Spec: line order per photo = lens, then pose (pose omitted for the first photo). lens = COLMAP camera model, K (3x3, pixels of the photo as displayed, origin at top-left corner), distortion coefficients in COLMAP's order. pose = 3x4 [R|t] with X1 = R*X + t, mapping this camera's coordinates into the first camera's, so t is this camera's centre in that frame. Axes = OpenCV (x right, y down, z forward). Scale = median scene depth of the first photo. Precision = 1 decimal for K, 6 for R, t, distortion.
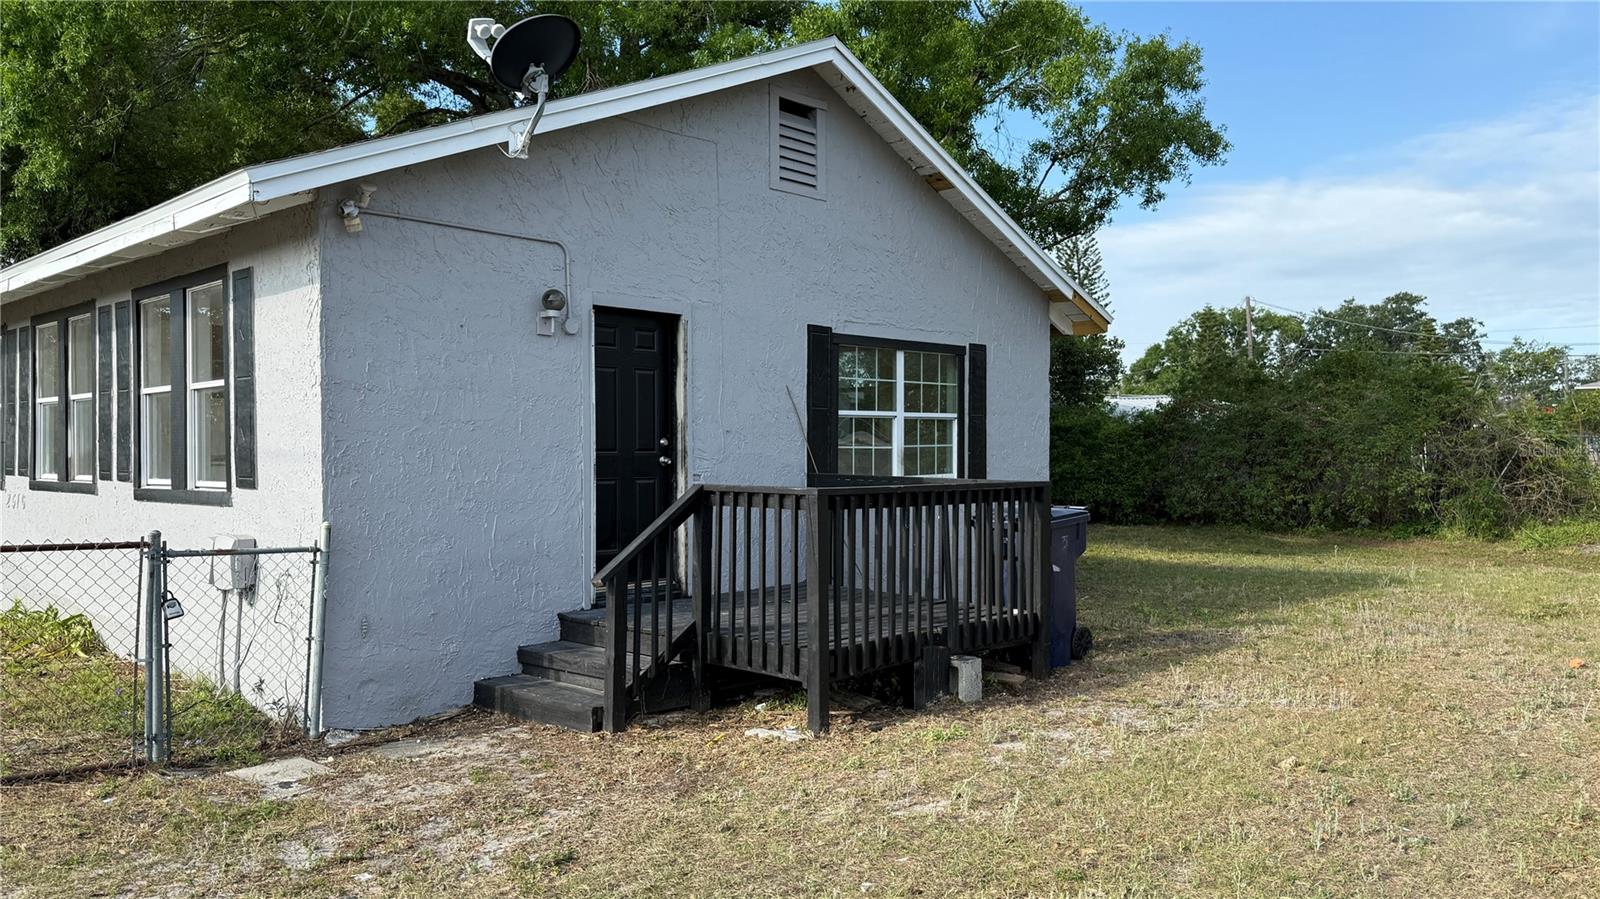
lens RADIAL K [[1190.0, 0, 800.0], [0, 1190.0, 449.5], [0, 0, 1]] dist [0.094987, -0.136315]
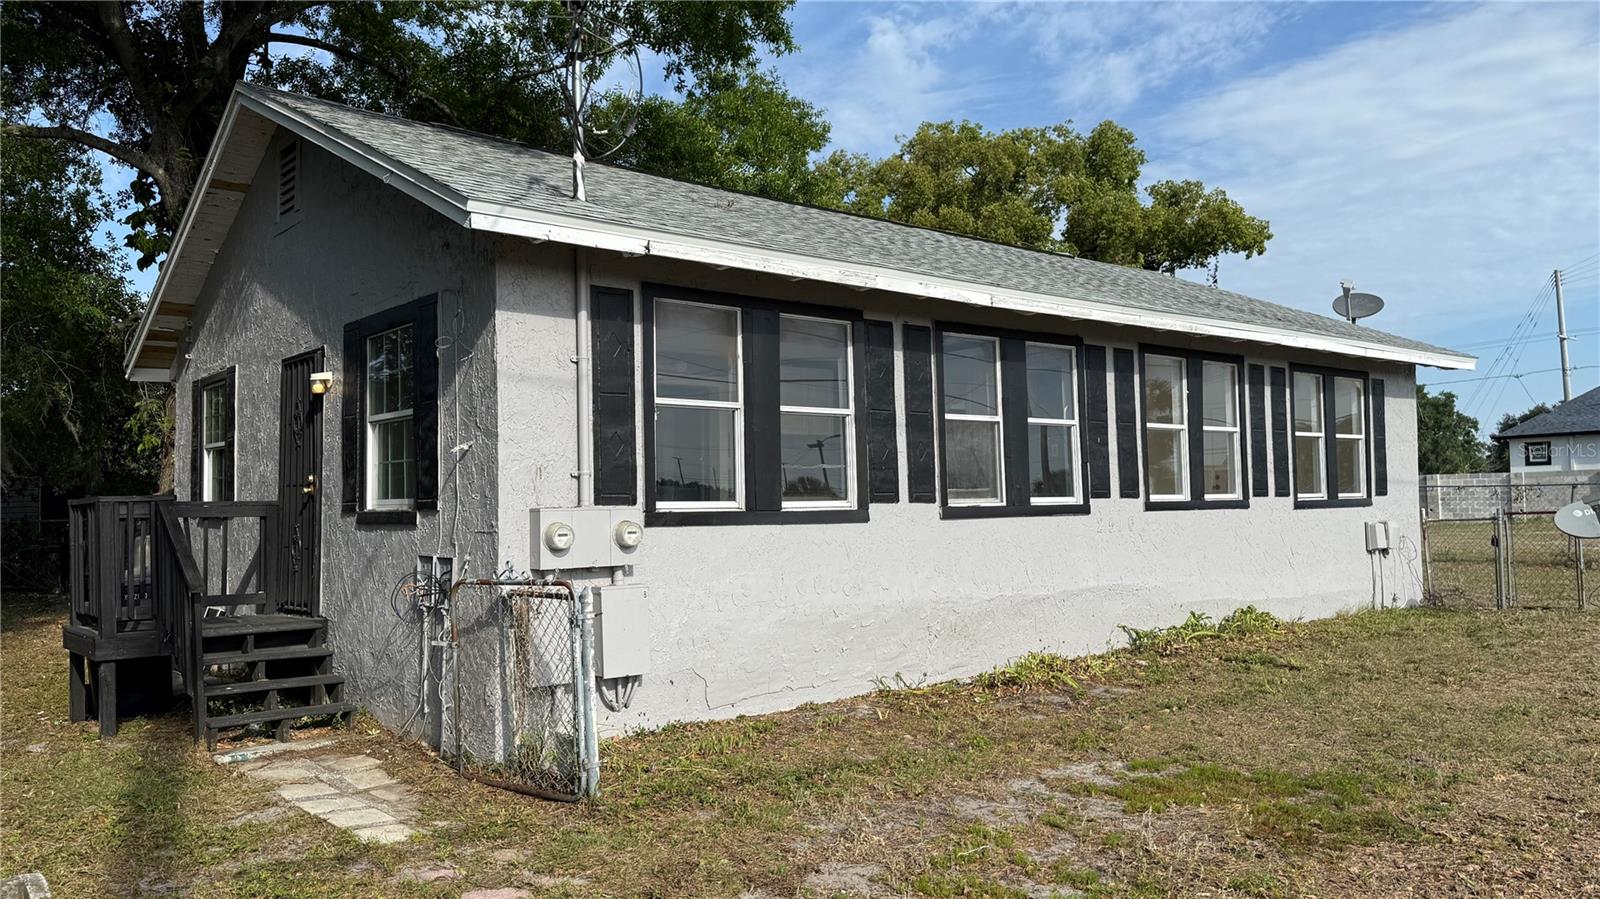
lens RADIAL K [[1190.0, 0, 800.0], [0, 1190.0, 449.5], [0, 0, 1]] dist [0.094987, -0.136315]
pose [[0.123371, 0.044291, 0.991372, -0.936942], [0.010923, 0.998882, -0.045986, 0.014334], [-0.992300, 0.016502, 0.122749, 0.641382]]
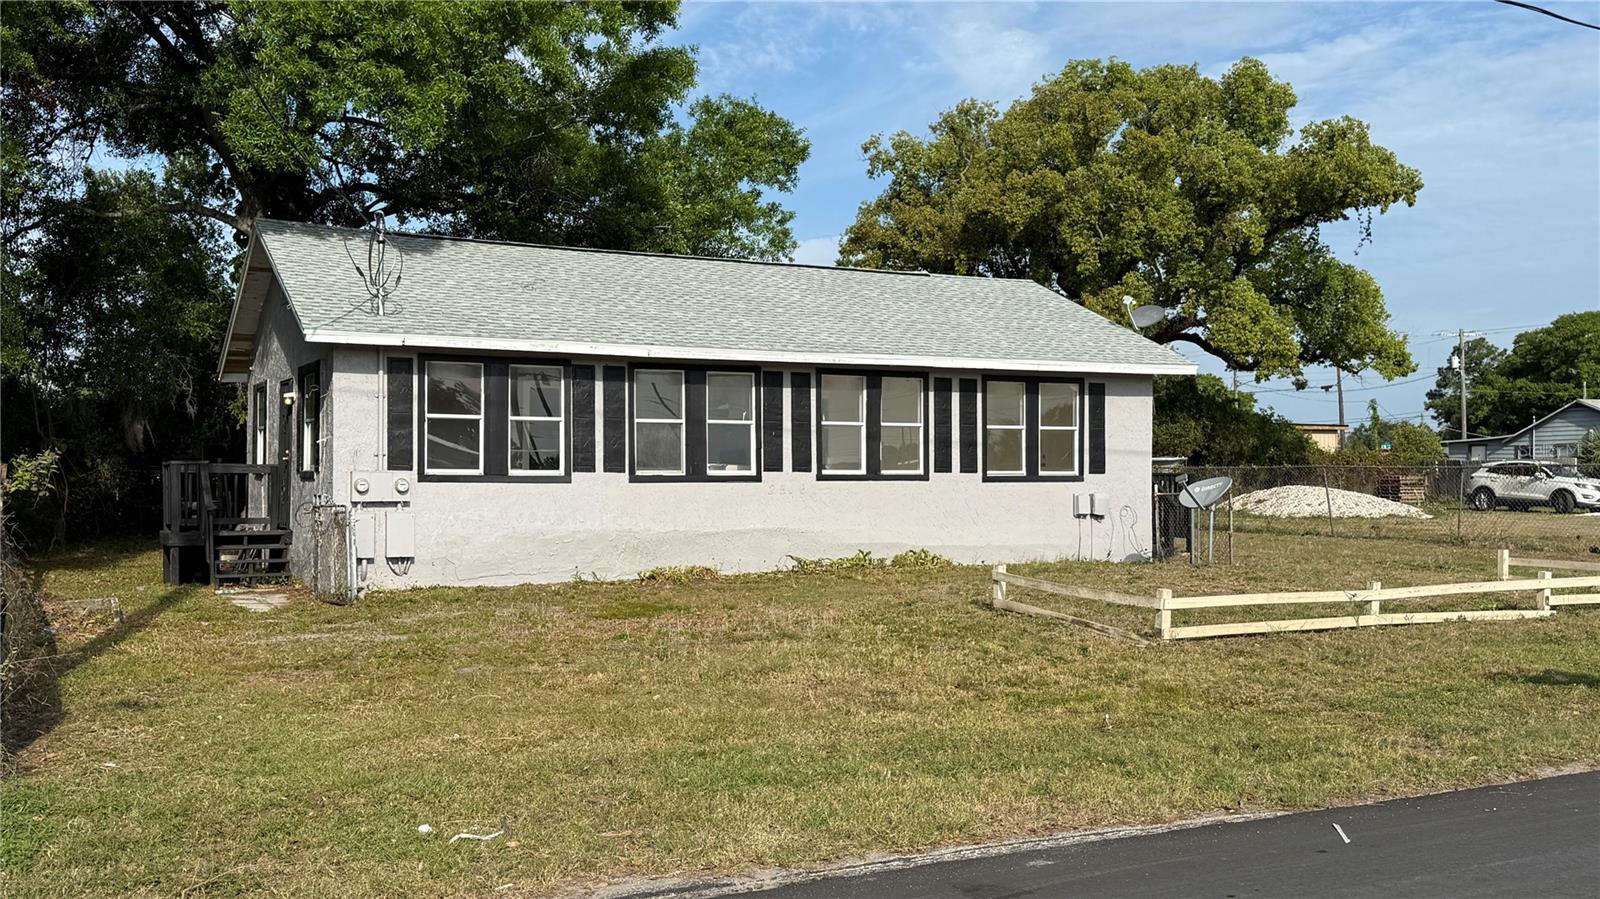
lens RADIAL K [[1586.0, 0, 800.0], [0, 1586.0, 449.5], [0, 0, 1]] dist [0.188644, -0.501030]
pose [[0.351828, 0.017343, 0.935904, -1.407207], [-0.006943, 0.999849, -0.015918, 0.014970], [-0.936039, -0.000897, 0.351895, 0.166424]]
